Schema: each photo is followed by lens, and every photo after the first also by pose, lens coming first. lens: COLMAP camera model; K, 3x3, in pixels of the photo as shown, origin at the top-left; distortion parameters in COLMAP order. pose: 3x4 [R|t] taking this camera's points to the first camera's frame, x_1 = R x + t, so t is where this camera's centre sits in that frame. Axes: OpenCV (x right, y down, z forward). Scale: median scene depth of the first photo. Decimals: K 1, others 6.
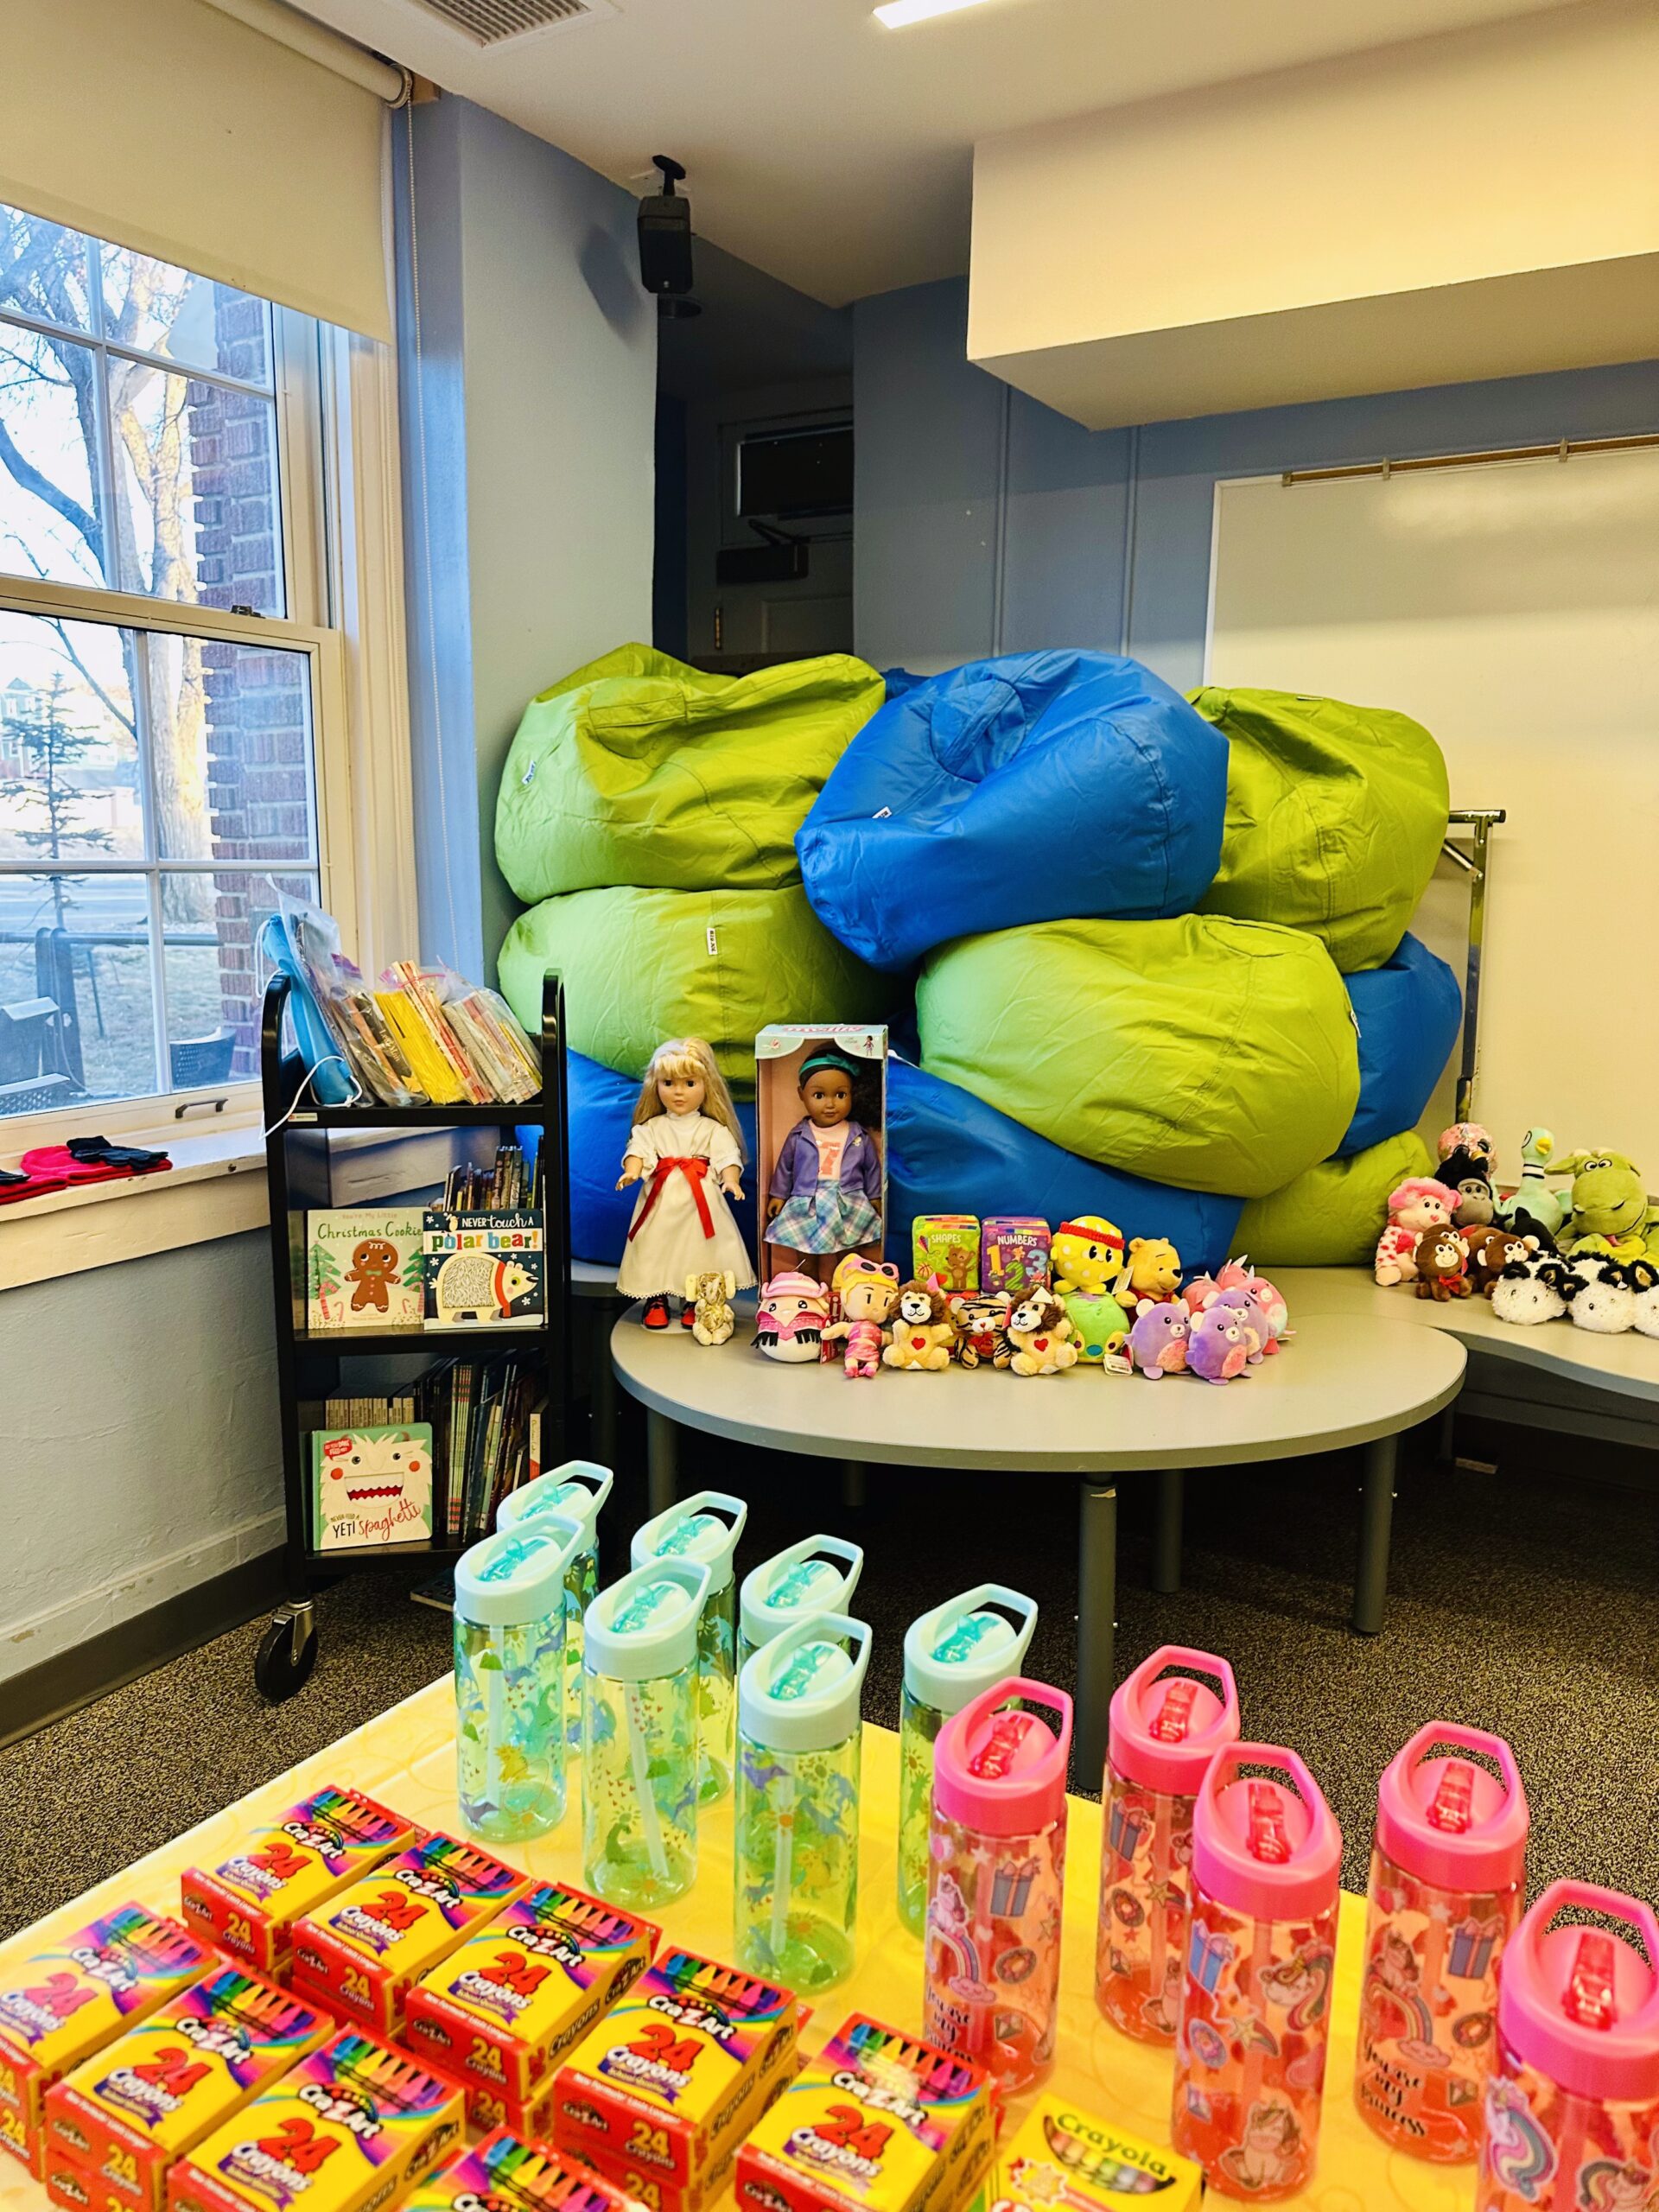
lens RADIAL K [[1584.5, 0, 829.5], [0, 1584.5, 1106.0], [0, 0, 1]] dist [0.095376, -0.122044]
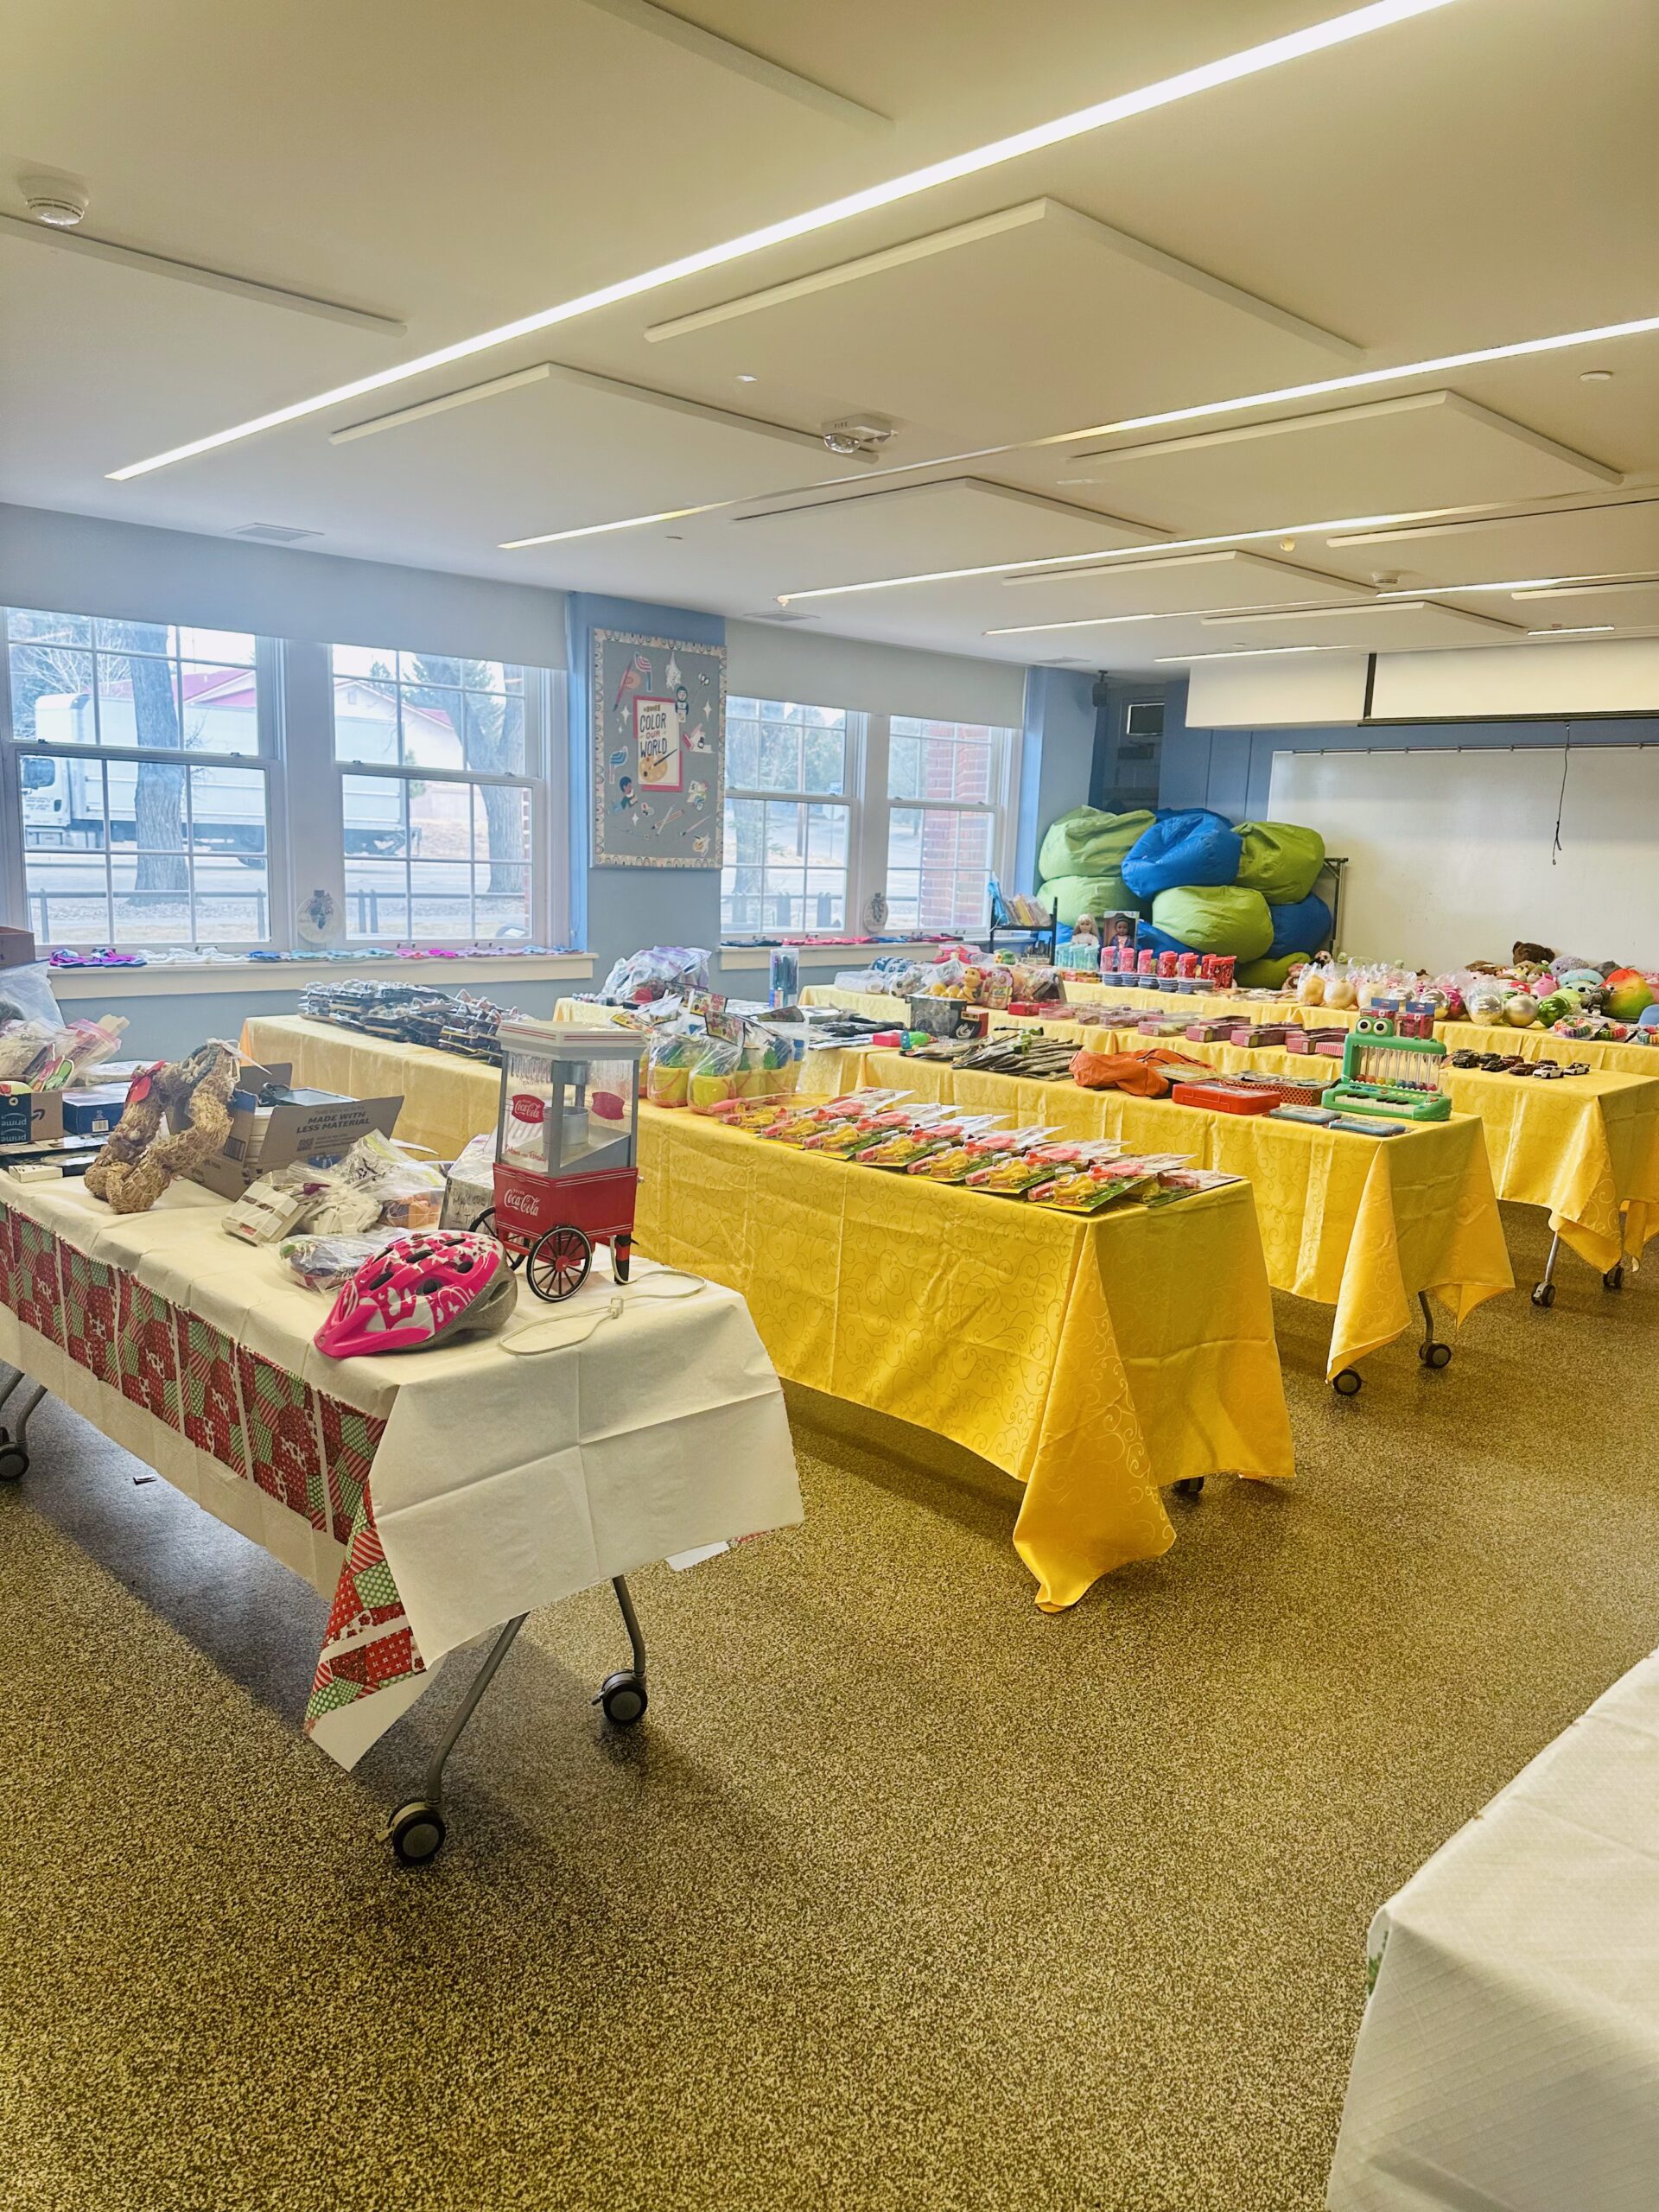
lens RADIAL K [[1570.8, 0, 819.7], [0, 1570.8, 1118.7], [0, 0, 1]] dist [0.149863, -0.244692]
pose [[0.961596, 0.063843, -0.266941, 0.328338], [-0.062004, 0.997958, 0.015320, 0.417942], [0.267374, 0.001820, 0.963591, -2.787048]]
